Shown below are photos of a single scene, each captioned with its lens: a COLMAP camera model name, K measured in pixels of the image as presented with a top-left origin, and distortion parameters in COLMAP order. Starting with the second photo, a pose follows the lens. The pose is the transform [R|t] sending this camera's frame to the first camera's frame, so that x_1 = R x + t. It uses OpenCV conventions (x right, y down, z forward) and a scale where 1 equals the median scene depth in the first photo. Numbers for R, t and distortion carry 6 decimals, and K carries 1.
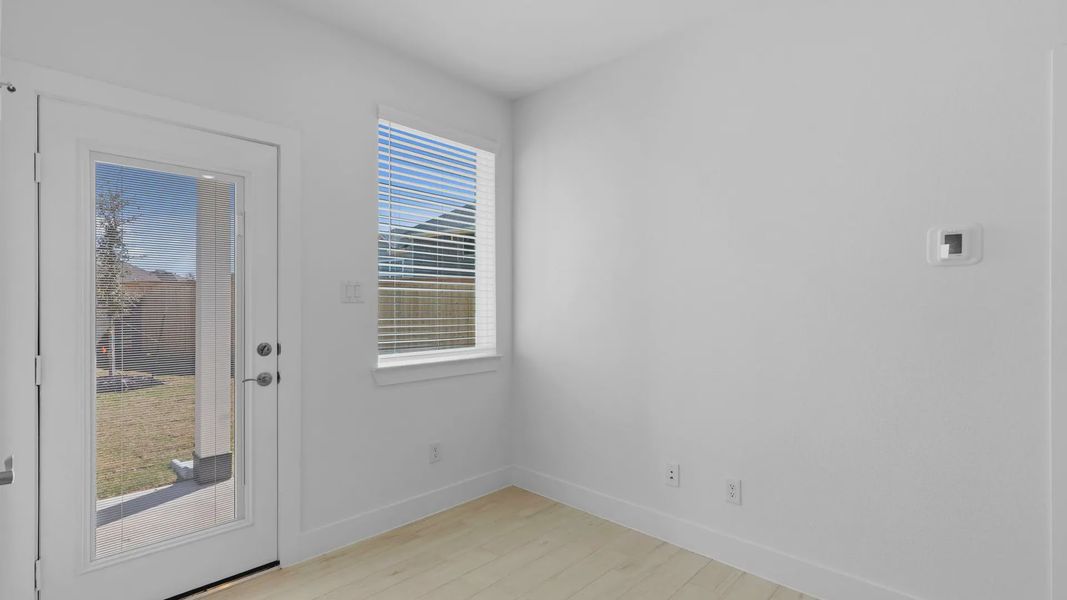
lens RADIAL K [[487.6, 0, 533.5], [0, 487.6, 300.0], [0, 0, 1]] dist [0.003133, -0.000015]
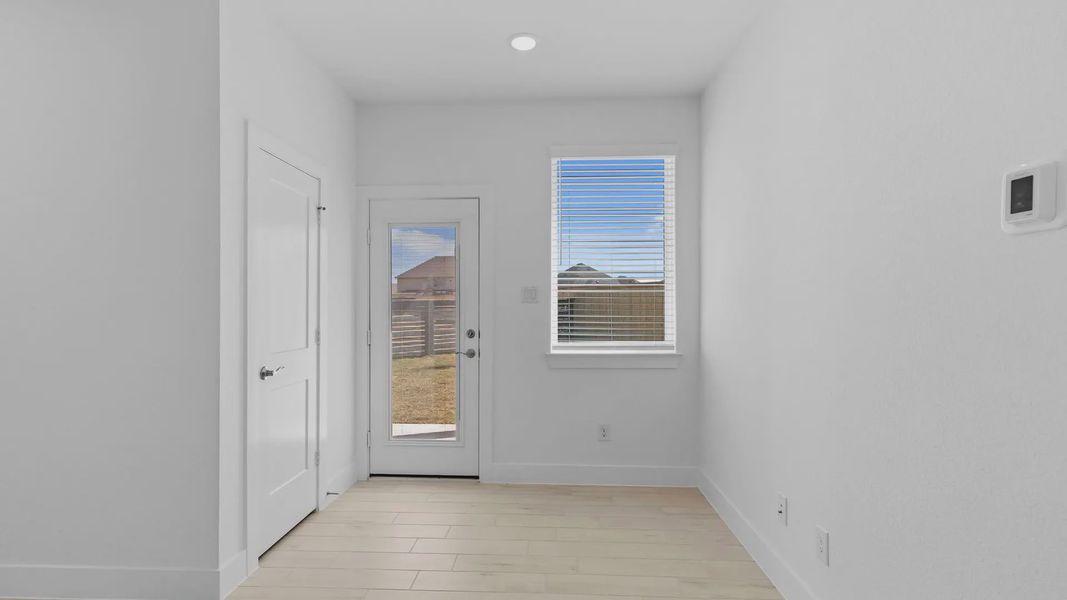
lens RADIAL K [[487.6, 0, 533.5], [0, 487.6, 300.0], [0, 0, 1]] dist [0.003133, -0.000015]
pose [[0.651730, -0.009344, -0.758394, 0.619590], [0.011634, 0.999930, -0.002323, 0.001232], [0.758362, -0.007309, 0.651792, 0.136447]]
